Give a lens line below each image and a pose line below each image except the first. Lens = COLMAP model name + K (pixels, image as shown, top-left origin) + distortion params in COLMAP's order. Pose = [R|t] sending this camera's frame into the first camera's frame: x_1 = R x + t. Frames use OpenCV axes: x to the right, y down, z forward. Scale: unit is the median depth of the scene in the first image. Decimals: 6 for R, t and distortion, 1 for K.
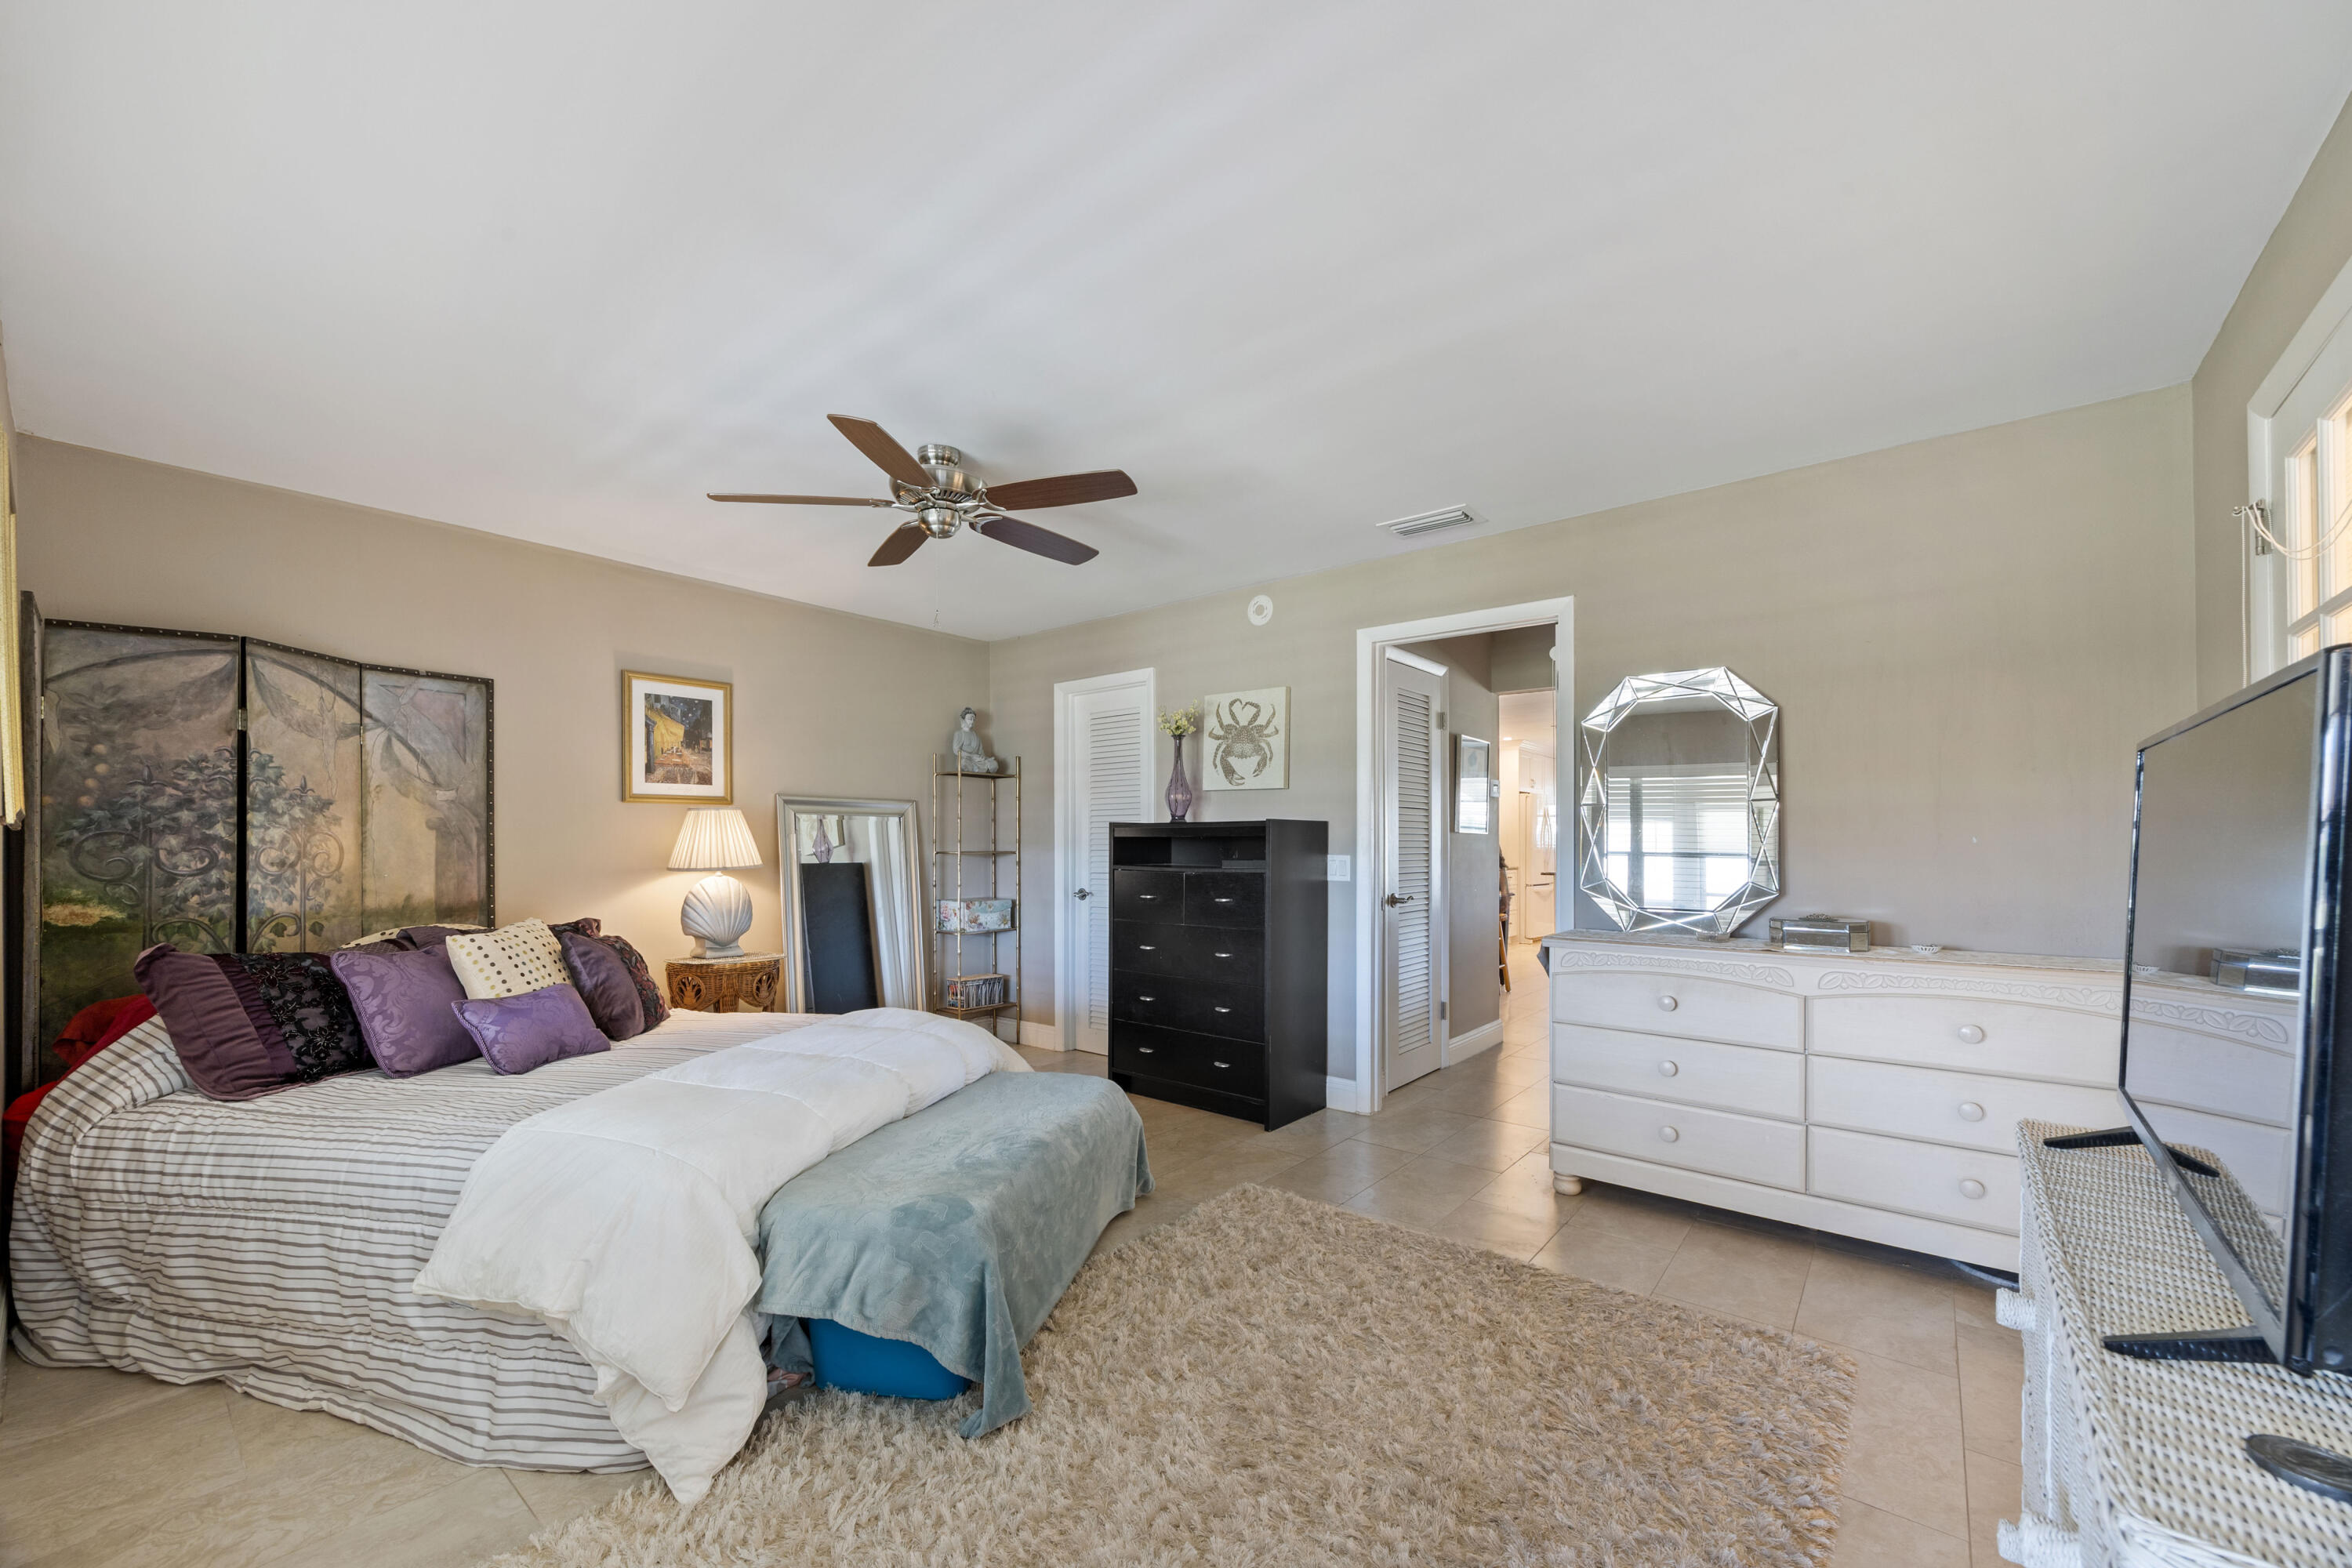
lens RADIAL K [[902.3, 0, 1170.1], [0, 902.3, 815.3], [0, 0, 1]] dist [-0.002273, -0.000447]
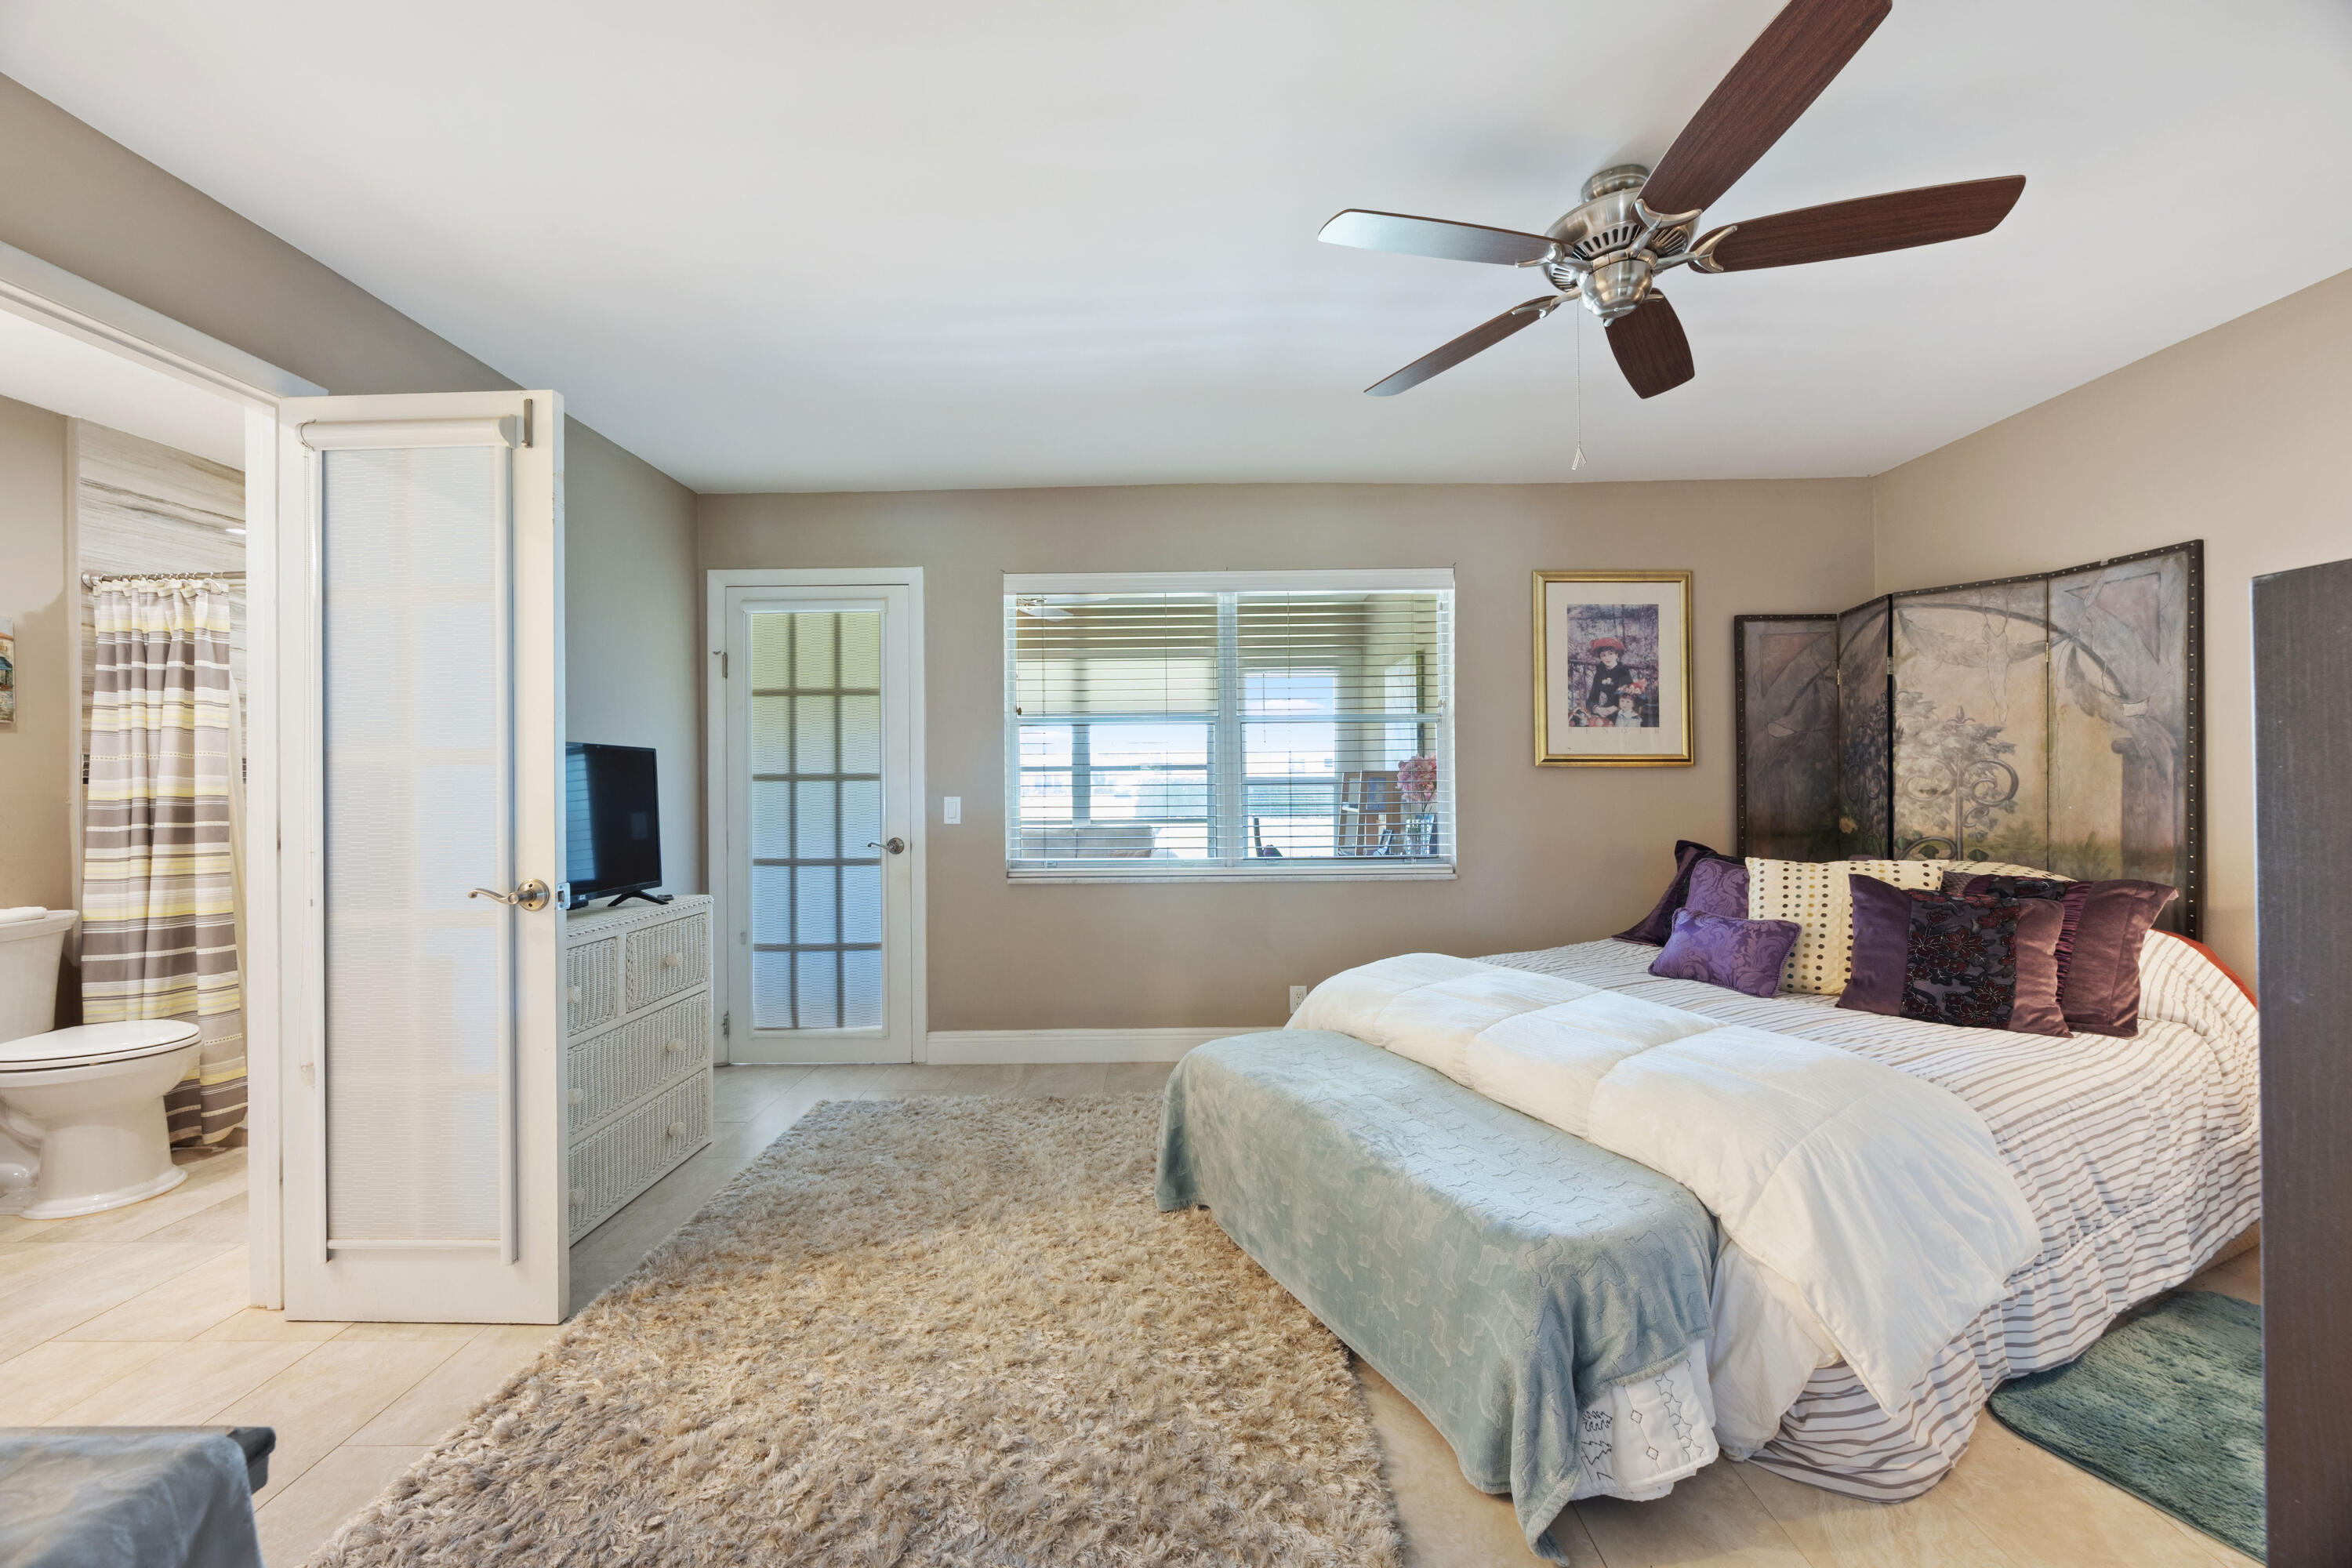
lens RADIAL K [[915.4, 0, 1176.0], [0, 915.4, 784.0], [0, 0, 1]] dist [-0.000461, -0.000073]
pose [[-0.767080, 0.002170, -0.641548, 0.387529], [0.022550, 0.999468, -0.023583, 0.047909], [0.641155, -0.032557, -0.766720, 1.191118]]
